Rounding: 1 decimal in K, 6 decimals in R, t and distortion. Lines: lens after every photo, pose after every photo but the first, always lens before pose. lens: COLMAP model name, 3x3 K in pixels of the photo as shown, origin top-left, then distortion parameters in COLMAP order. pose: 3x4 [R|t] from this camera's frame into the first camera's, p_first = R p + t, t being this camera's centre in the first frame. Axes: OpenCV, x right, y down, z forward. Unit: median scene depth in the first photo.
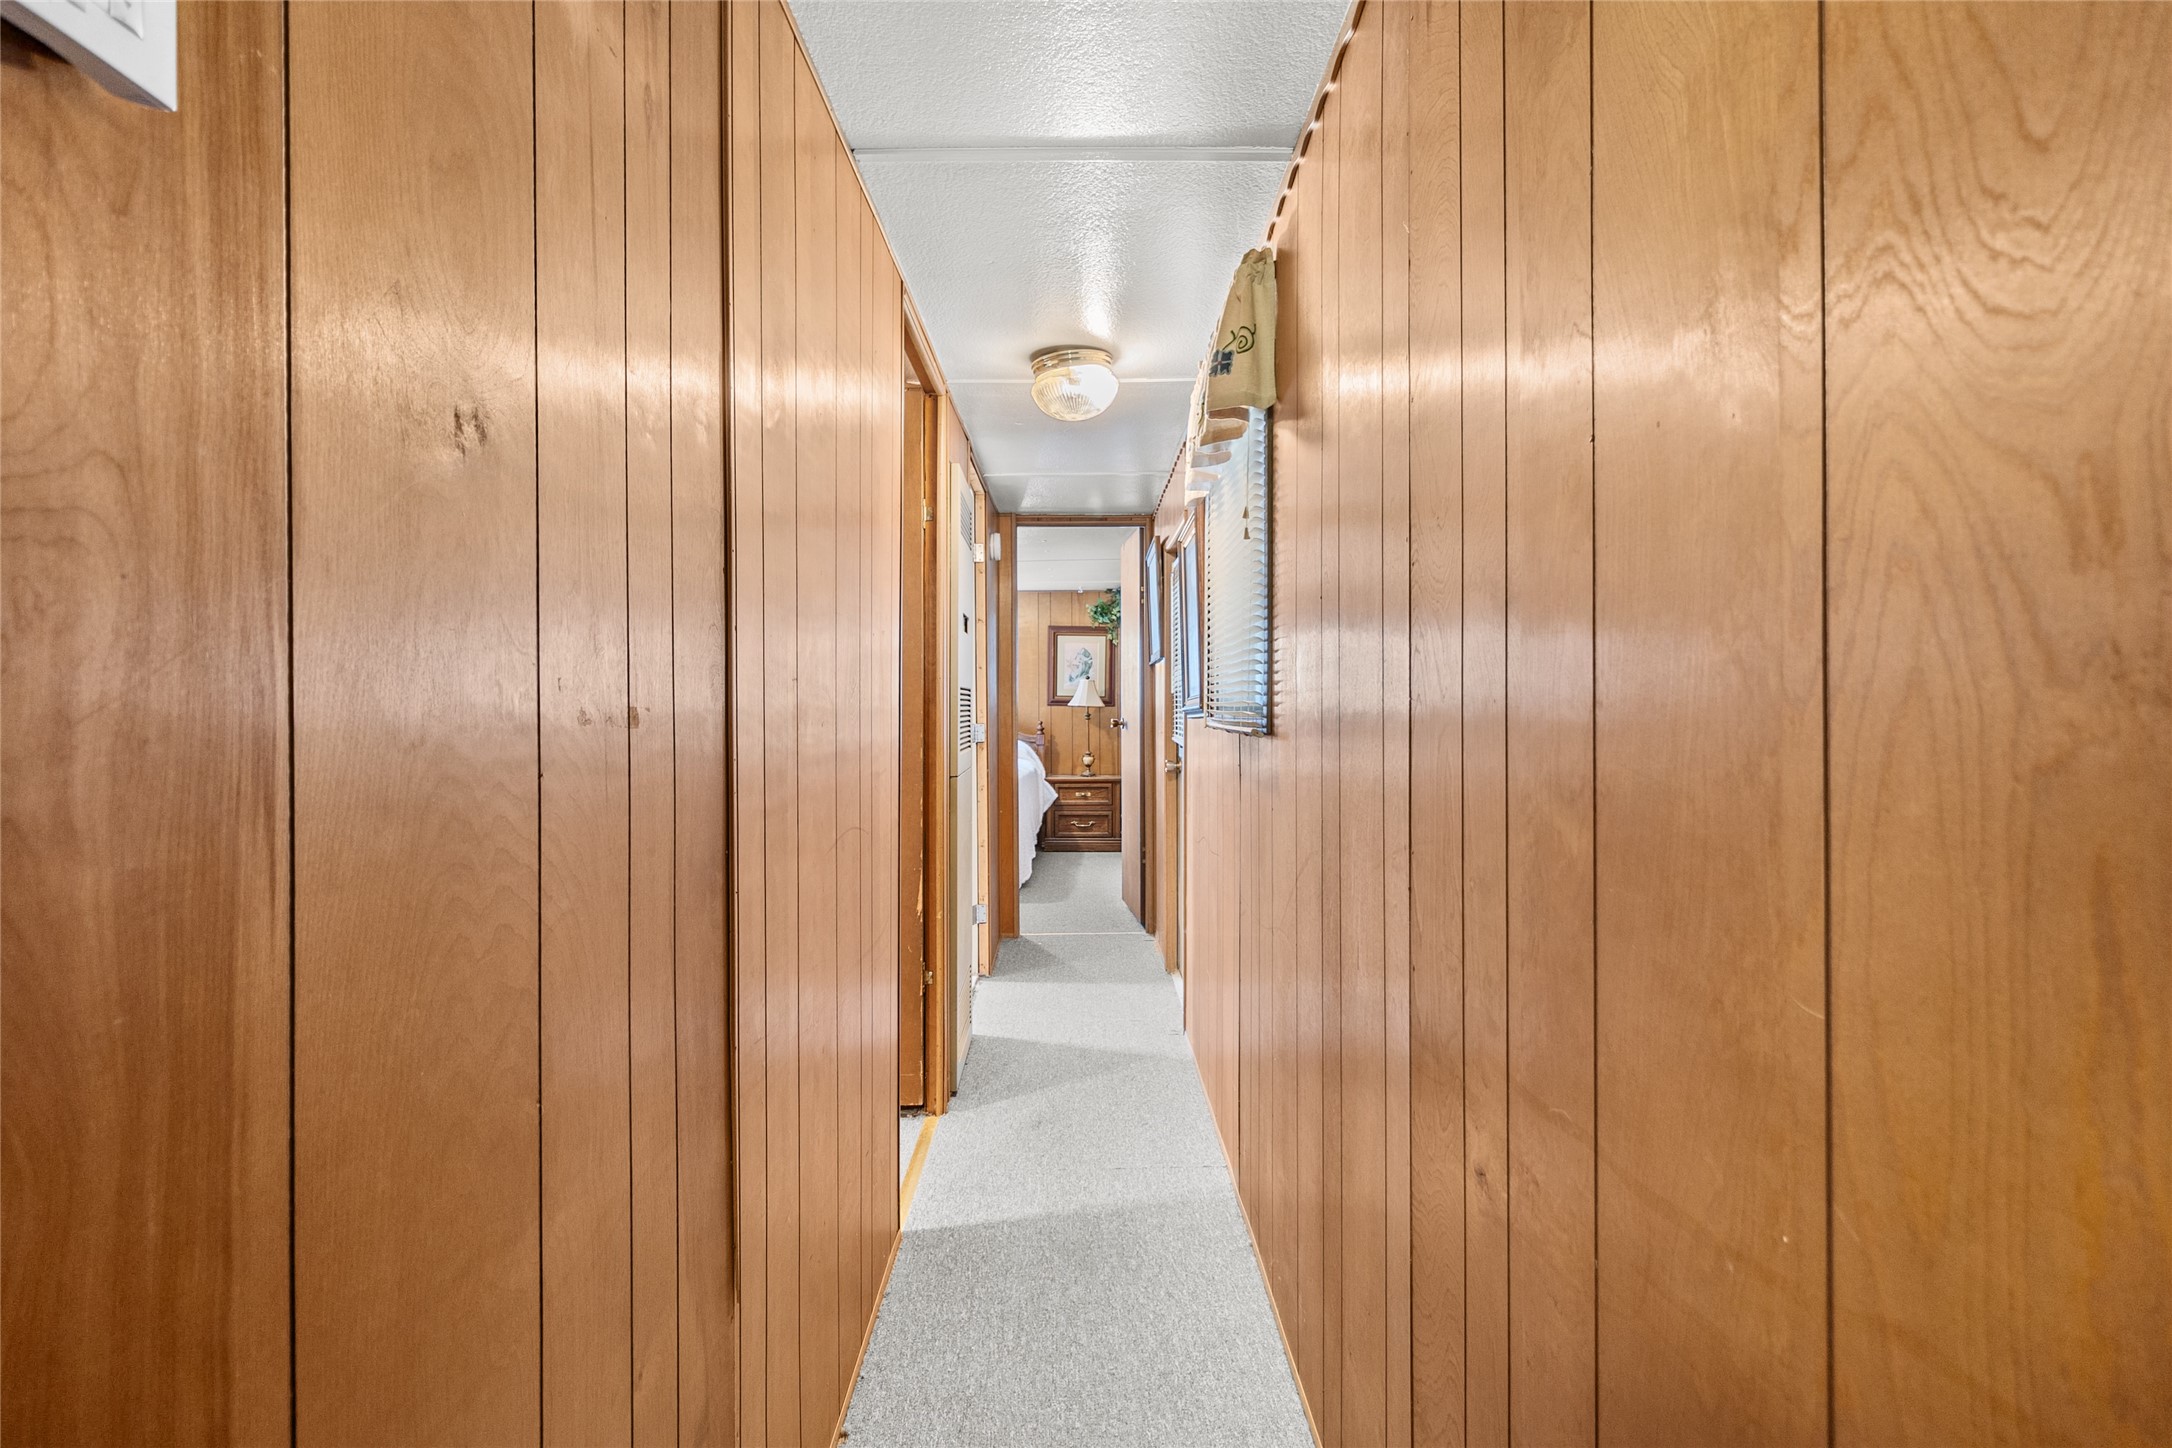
lens RADIAL K [[994.6, 0, 1084.4], [0, 994.6, 712.2], [0, 0, 1]] dist [0.002516, -0.000217]
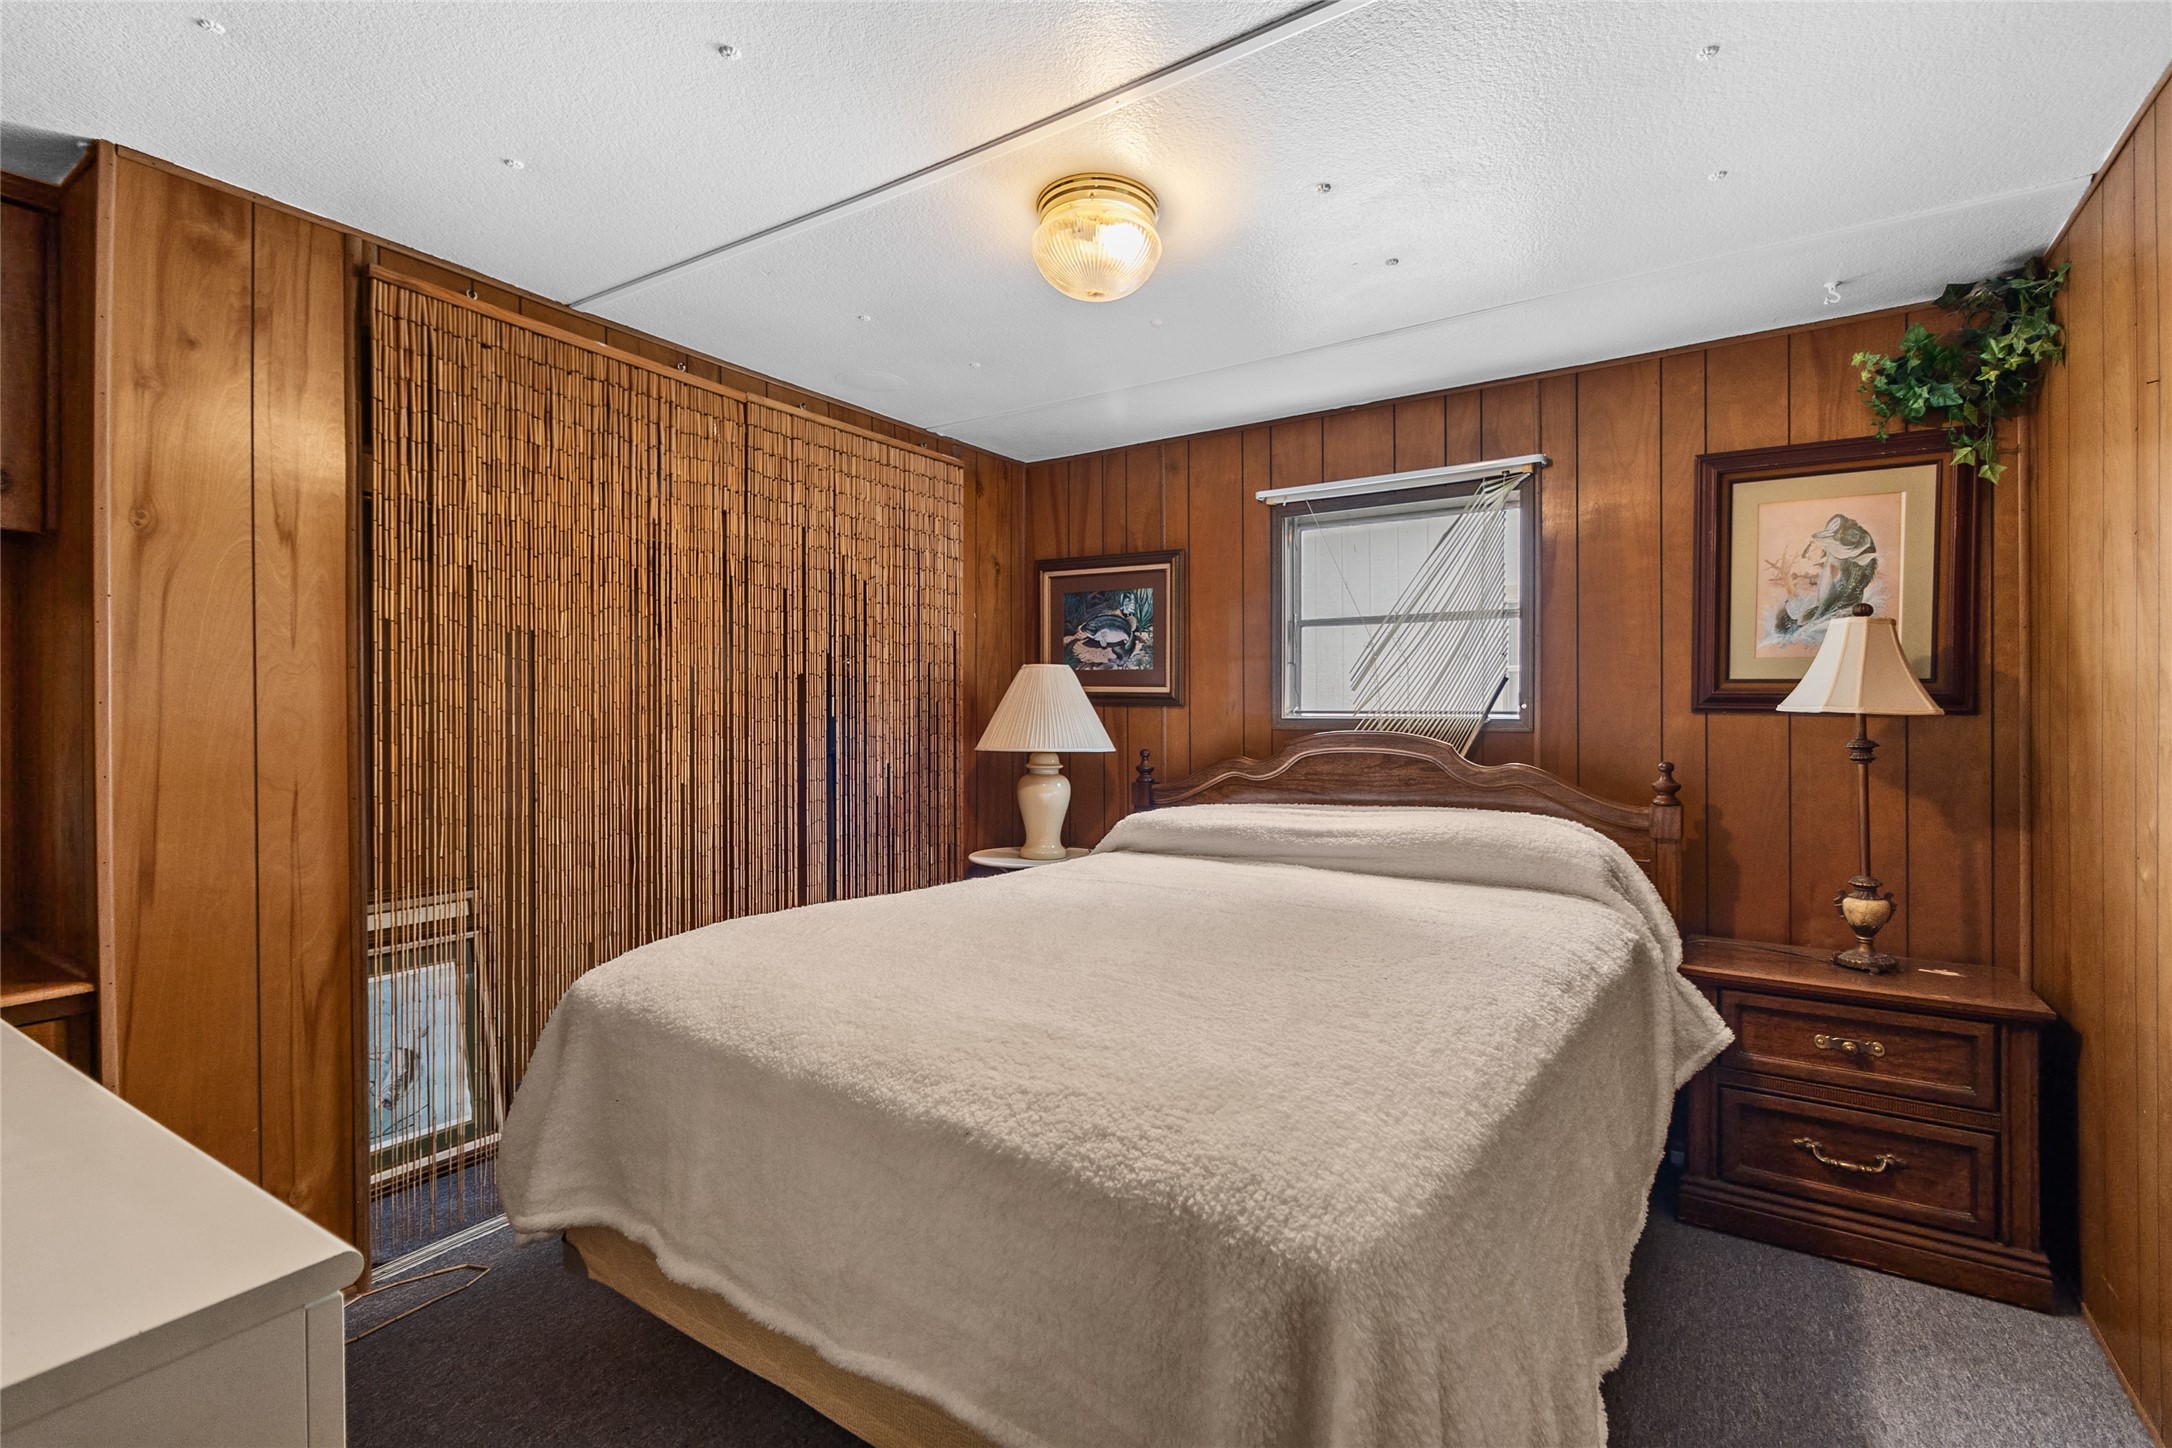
lens RADIAL K [[994.6, 0, 1084.4], [0, 994.6, 712.2], [0, 0, 1]] dist [0.002516, -0.000217]
pose [[0.827112, -0.000008, -0.562037, -0.019836], [-0.002476, 0.999990, -0.003658, -0.004904], [0.562032, 0.004418, 0.827104, 0.638493]]
